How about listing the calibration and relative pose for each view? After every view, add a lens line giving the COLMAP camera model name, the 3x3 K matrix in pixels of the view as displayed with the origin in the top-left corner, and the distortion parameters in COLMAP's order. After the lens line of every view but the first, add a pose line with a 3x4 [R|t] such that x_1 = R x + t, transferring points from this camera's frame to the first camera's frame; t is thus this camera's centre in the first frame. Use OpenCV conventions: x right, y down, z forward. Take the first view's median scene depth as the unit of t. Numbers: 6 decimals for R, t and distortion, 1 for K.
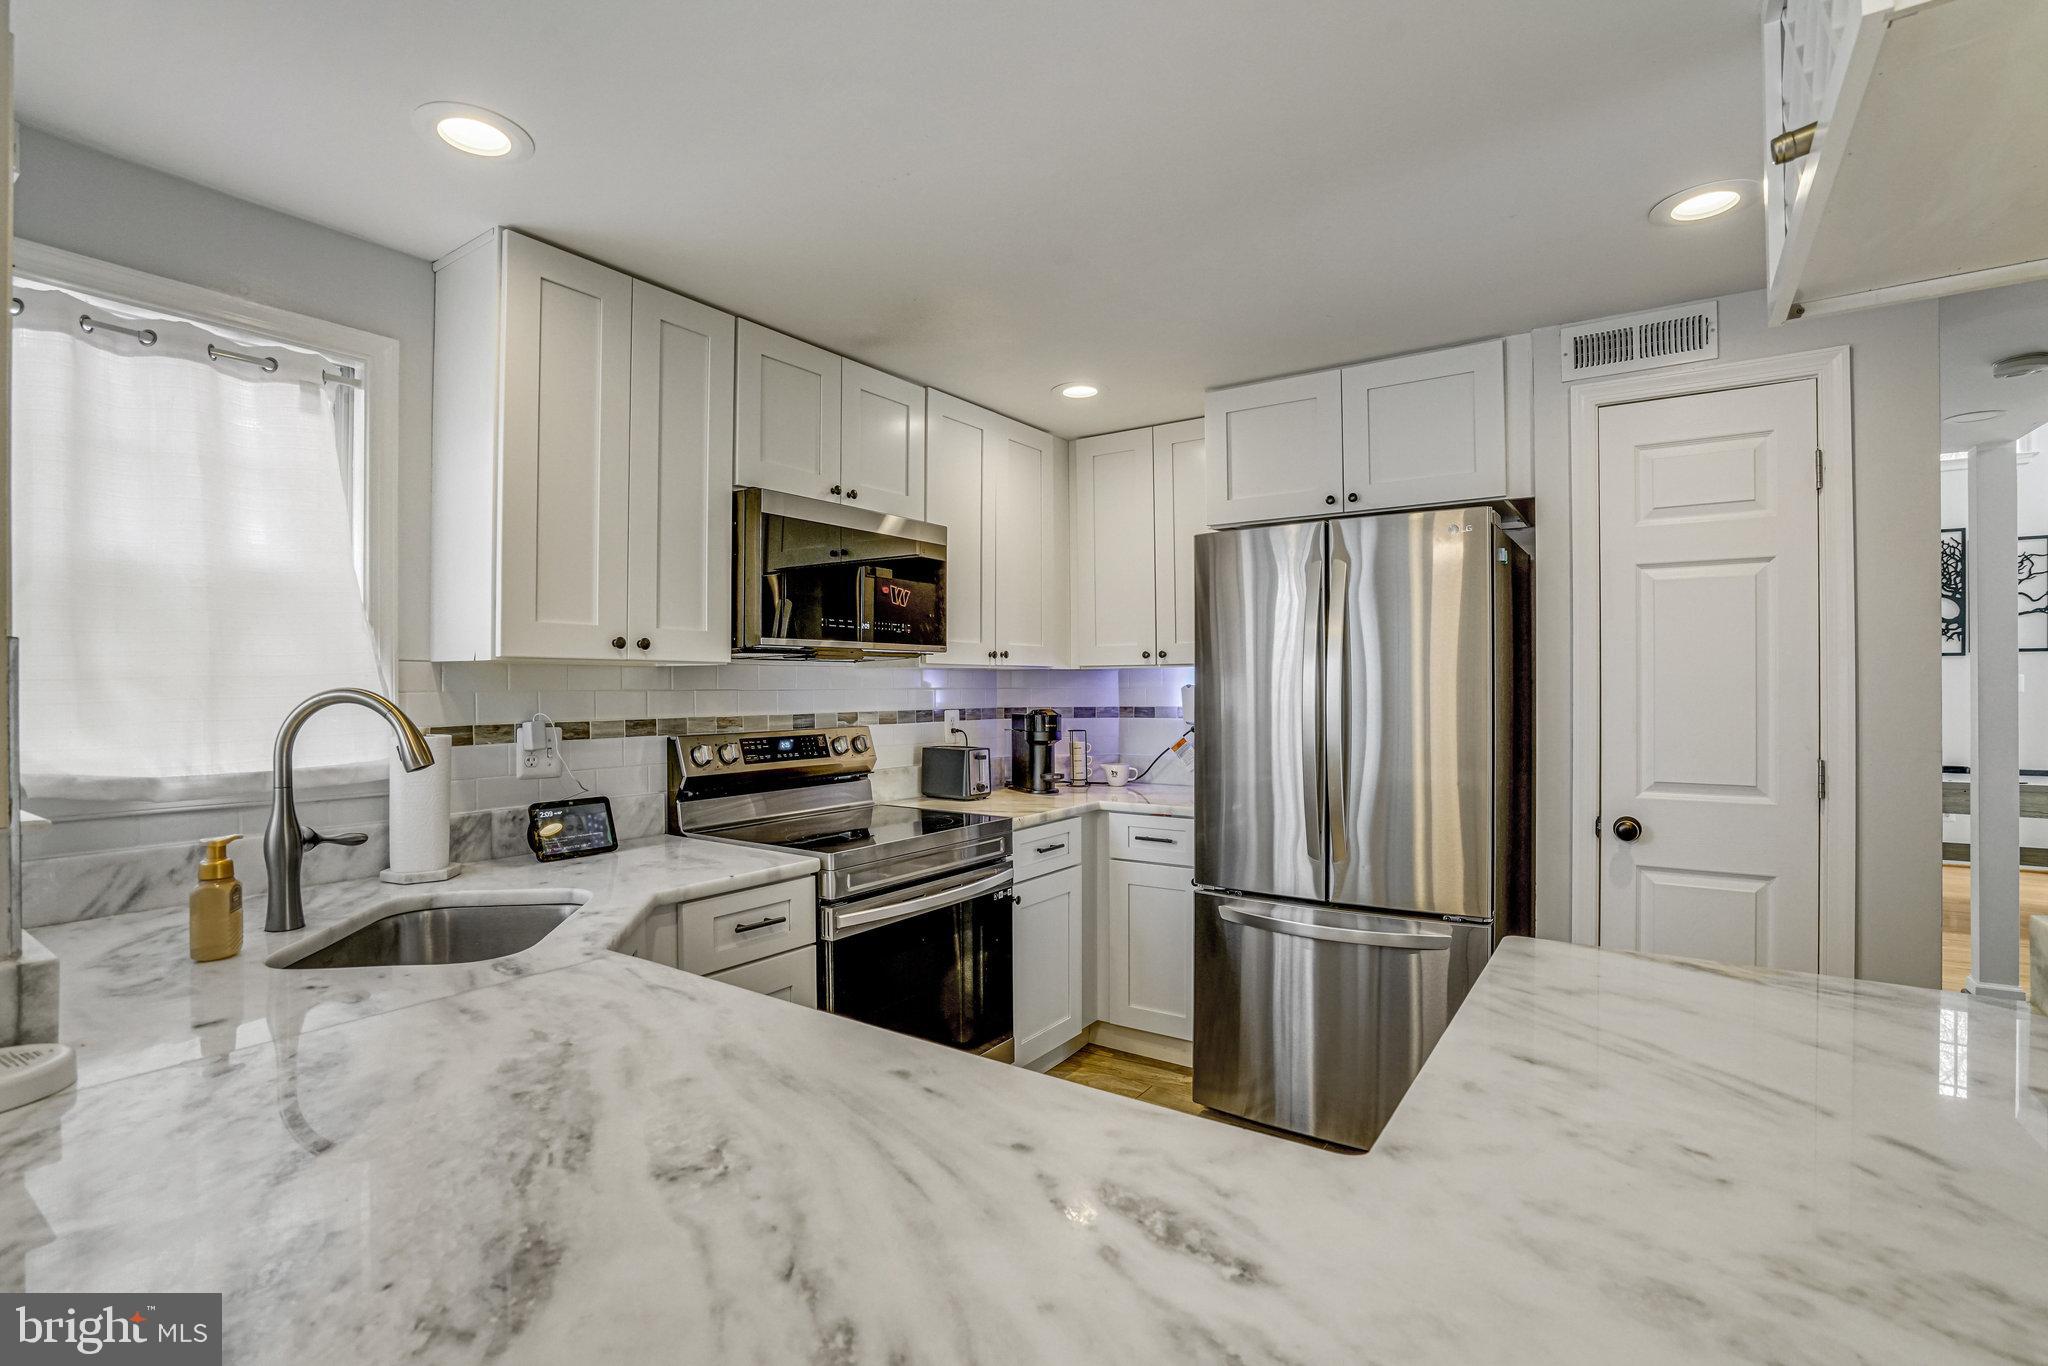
lens RADIAL K [[948.7, 0, 1033.7], [0, 948.7, 679.4], [0, 0, 1]] dist [-0.014879, 0.000470]
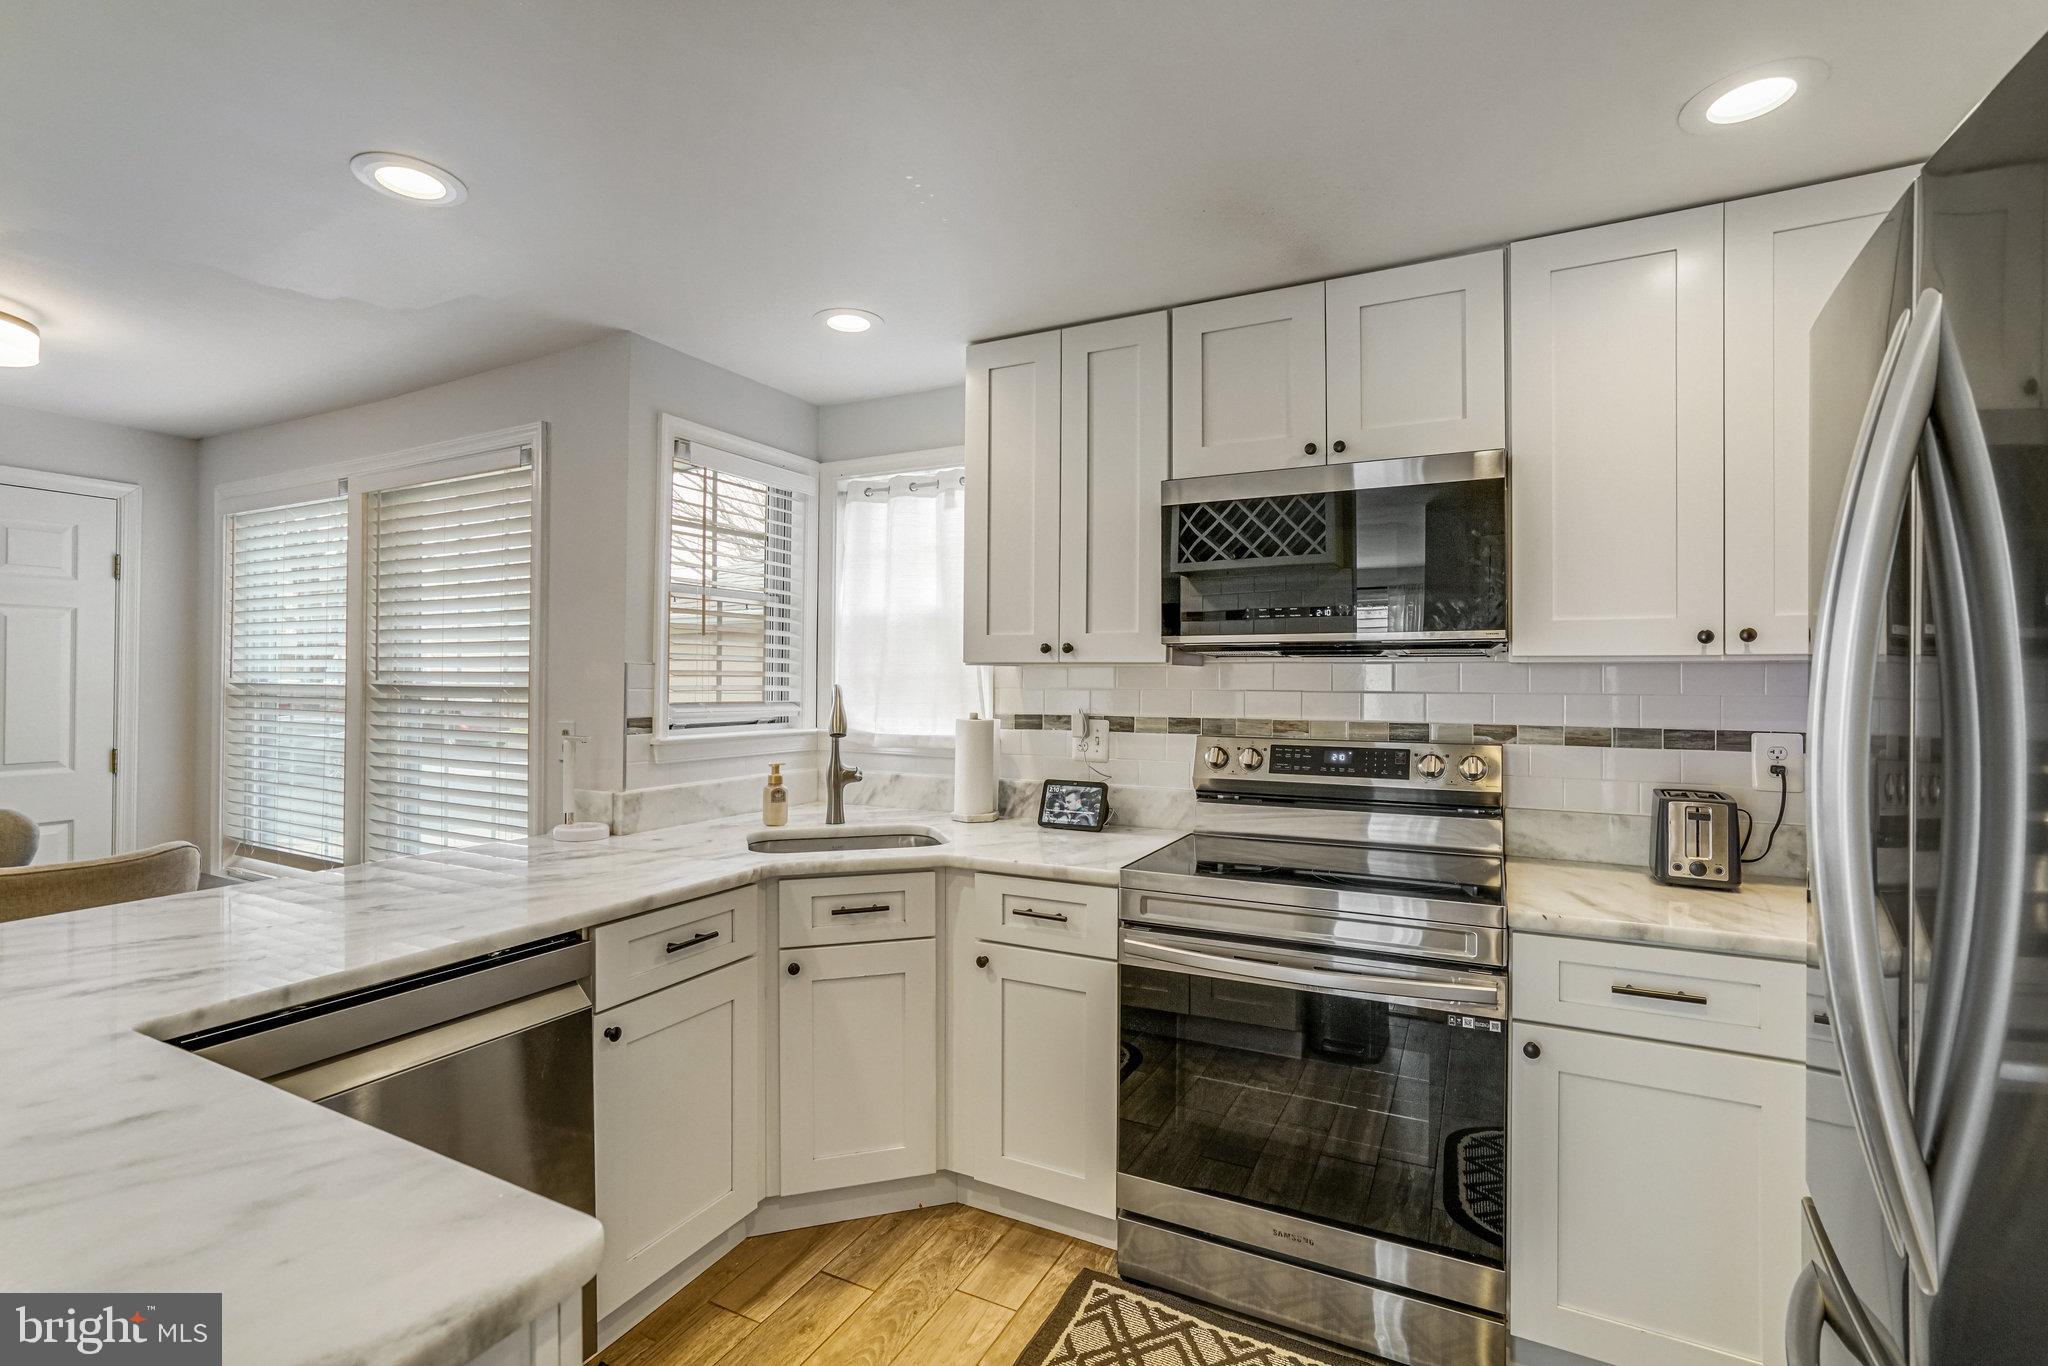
lens RADIAL K [[948.7, 0, 1031.2], [0, 948.7, 676.1], [0, 0, 1]] dist [-0.014879, 0.000470]
pose [[0.132381, 0.001779, -0.991197, 0.602714], [0.001988, 0.999996, 0.002060, -0.006341], [0.991197, -0.002243, 0.132377, 0.688786]]
